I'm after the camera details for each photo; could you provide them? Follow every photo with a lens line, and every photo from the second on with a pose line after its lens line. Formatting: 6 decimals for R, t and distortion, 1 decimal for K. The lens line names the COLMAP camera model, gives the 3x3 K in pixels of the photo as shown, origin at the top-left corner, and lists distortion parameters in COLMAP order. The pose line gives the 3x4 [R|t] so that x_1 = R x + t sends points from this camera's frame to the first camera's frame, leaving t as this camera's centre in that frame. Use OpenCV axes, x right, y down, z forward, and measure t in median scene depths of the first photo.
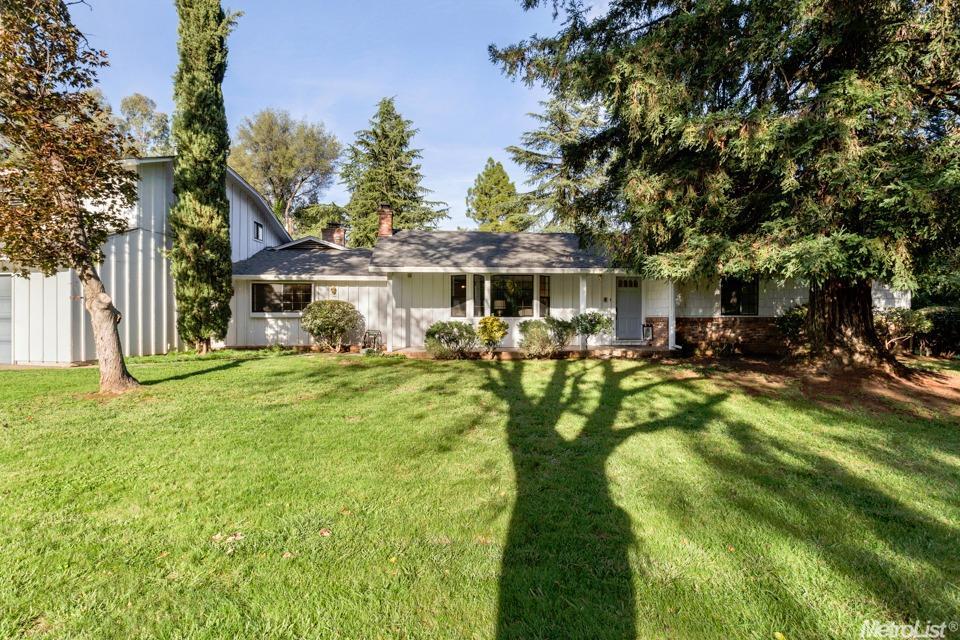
lens RADIAL K [[552.3, 0, 476.1], [0, 552.3, 316.3], [0, 0, 1]] dist [-0.001644, -0.000486]
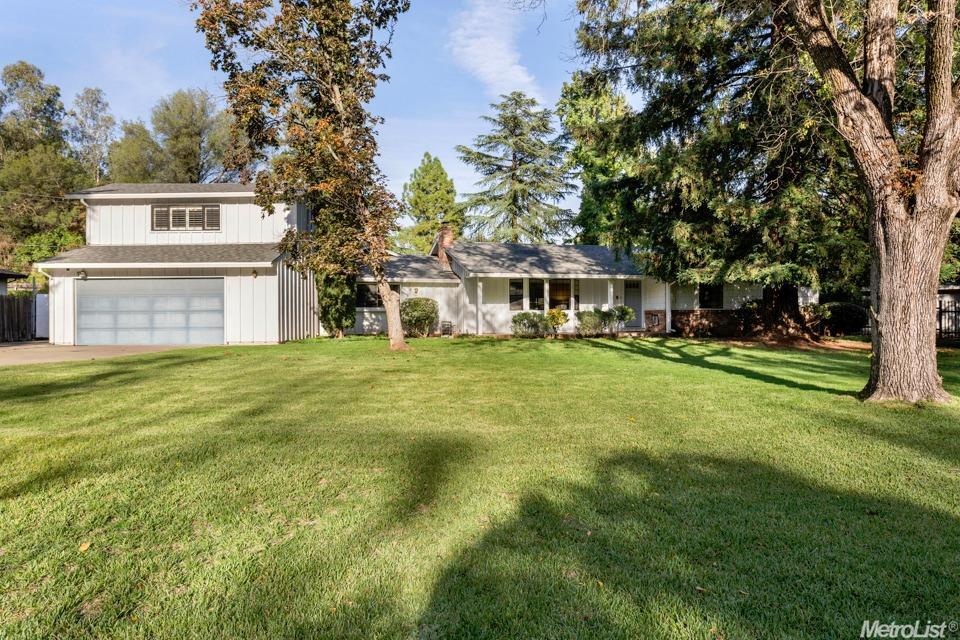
lens RADIAL K [[658.4, 0, 480.0], [0, 658.4, 320.0], [0, 0, 1]] dist [0.005050, 0.002003]
pose [[0.981449, -0.006421, 0.191615, -0.419308], [0.007180, 0.999969, -0.003270, 0.028414], [-0.191588, 0.004585, 0.981465, -0.532224]]
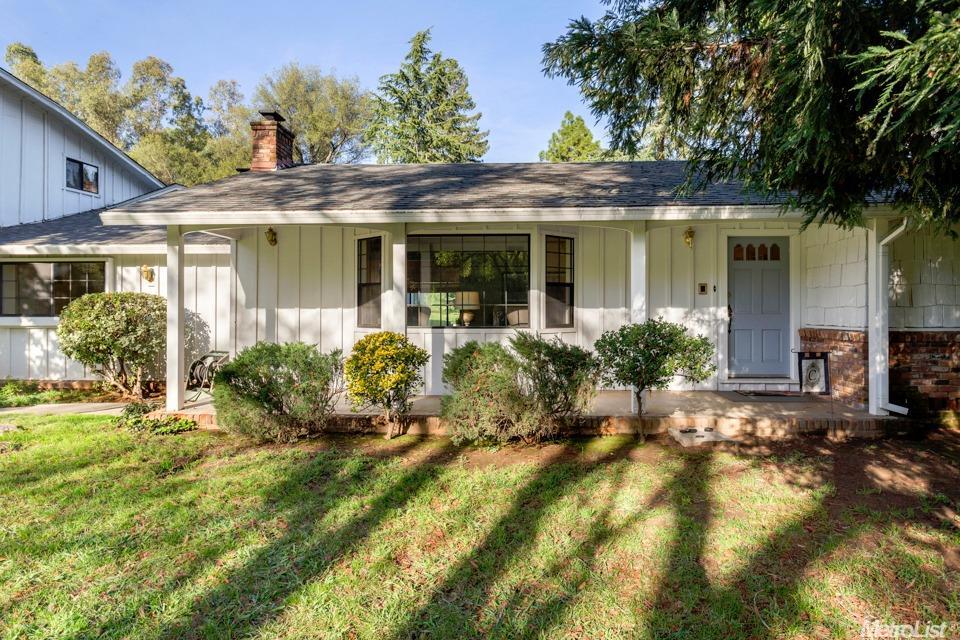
lens RADIAL K [[620.0, 0, 477.8], [0, 620.0, 288.8], [0, 0, 1]] dist [-0.015043, -0.000151]
pose [[0.987751, -0.006619, -0.155896, 0.138289], [0.000604, 0.999255, -0.038600, -0.010661], [0.156035, 0.038033, 0.987019, 0.503119]]
